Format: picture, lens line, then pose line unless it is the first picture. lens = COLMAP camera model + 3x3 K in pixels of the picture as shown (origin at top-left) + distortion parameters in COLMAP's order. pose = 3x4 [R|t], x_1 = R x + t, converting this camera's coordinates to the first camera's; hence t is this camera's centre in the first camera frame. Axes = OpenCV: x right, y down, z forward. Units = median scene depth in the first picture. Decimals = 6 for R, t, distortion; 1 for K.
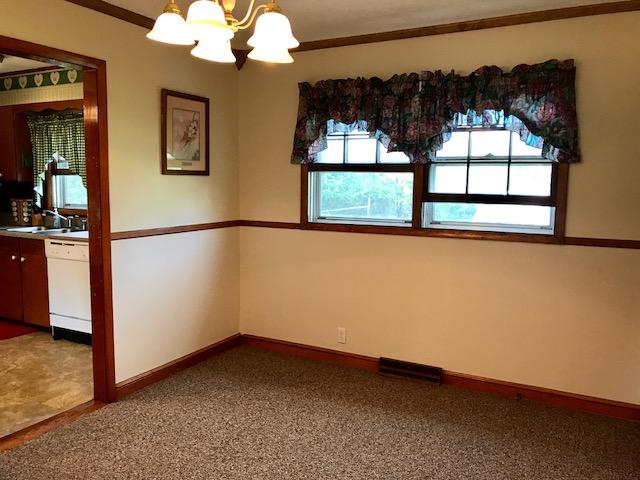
lens RADIAL K [[525.0, 0, 326.7], [0, 525.0, 230.2], [0, 0, 1]] dist [0.017143, -0.015589]
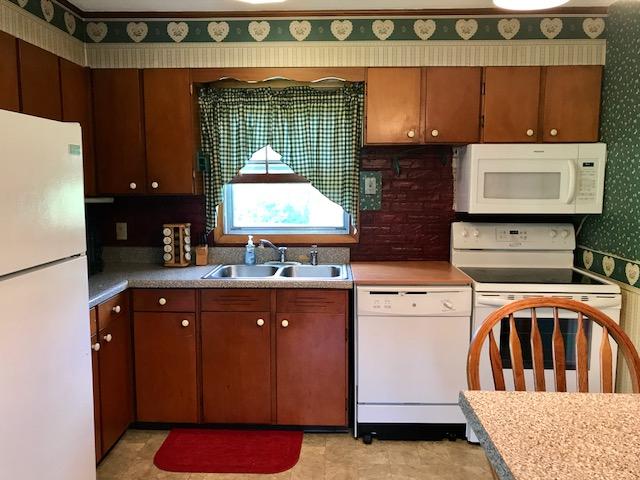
lens RADIAL K [[525.0, 0, 317.3], [0, 525.0, 237.4], [0, 0, 1]] dist [0.017143, -0.015589]
pose [[0.902449, -0.052131, 0.427630, -0.707959], [0.050160, 0.998615, 0.015884, -0.045490], [-0.427866, 0.007115, 0.903814, 0.385967]]
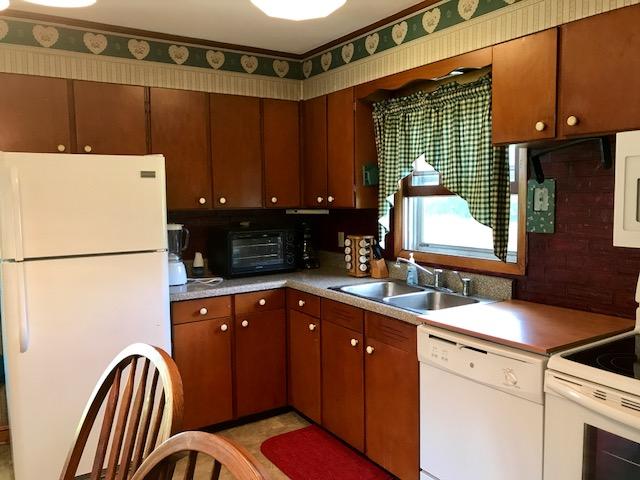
lens RADIAL K [[525.0, 0, 318.8], [0, 525.0, 236.9], [0, 0, 1]] dist [0.017143, -0.015589]
pose [[0.870357, 0.023855, -0.491844, -0.312743], [-0.032869, 0.999413, -0.009693, -0.050406], [0.491323, 0.024603, 0.870630, 0.430591]]
